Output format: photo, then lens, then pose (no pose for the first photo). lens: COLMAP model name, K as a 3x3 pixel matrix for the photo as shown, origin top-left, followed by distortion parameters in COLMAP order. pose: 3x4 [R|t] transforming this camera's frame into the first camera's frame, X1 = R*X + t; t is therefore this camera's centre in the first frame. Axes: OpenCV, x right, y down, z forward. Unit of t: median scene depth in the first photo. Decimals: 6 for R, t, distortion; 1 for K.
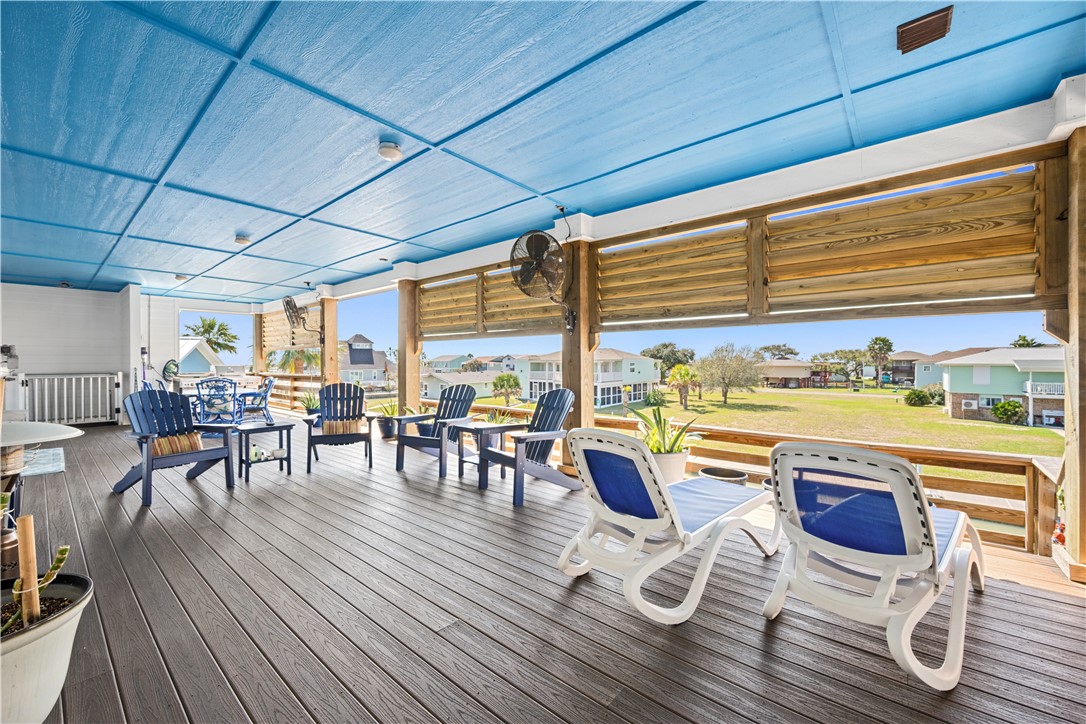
lens RADIAL K [[432.6, 0, 553.4], [0, 432.6, 363.8], [0, 0, 1]] dist [-0.003648, 0.000604]
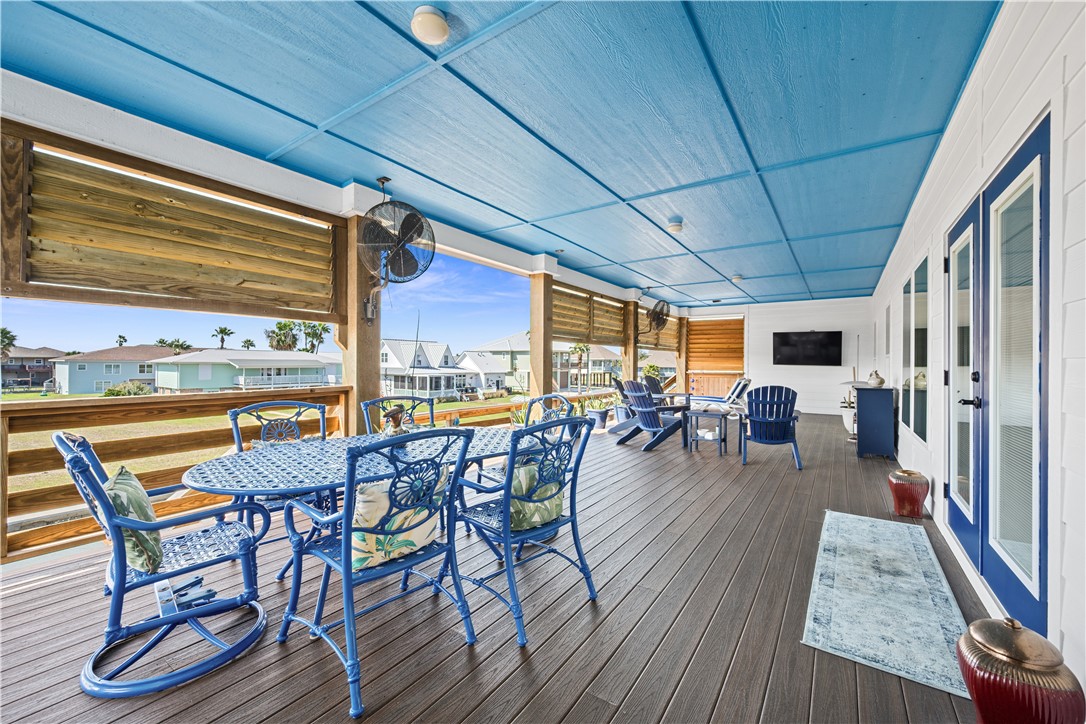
lens RADIAL K [[432.6, 0, 541.8], [0, 432.6, 363.0], [0, 0, 1]] dist [-0.003648, 0.000604]
pose [[-0.087398, -0.003796, 0.996166, -0.244116], [-0.000709, 0.999993, 0.003748, -0.002965], [-0.996173, -0.000379, -0.087400, 0.216235]]
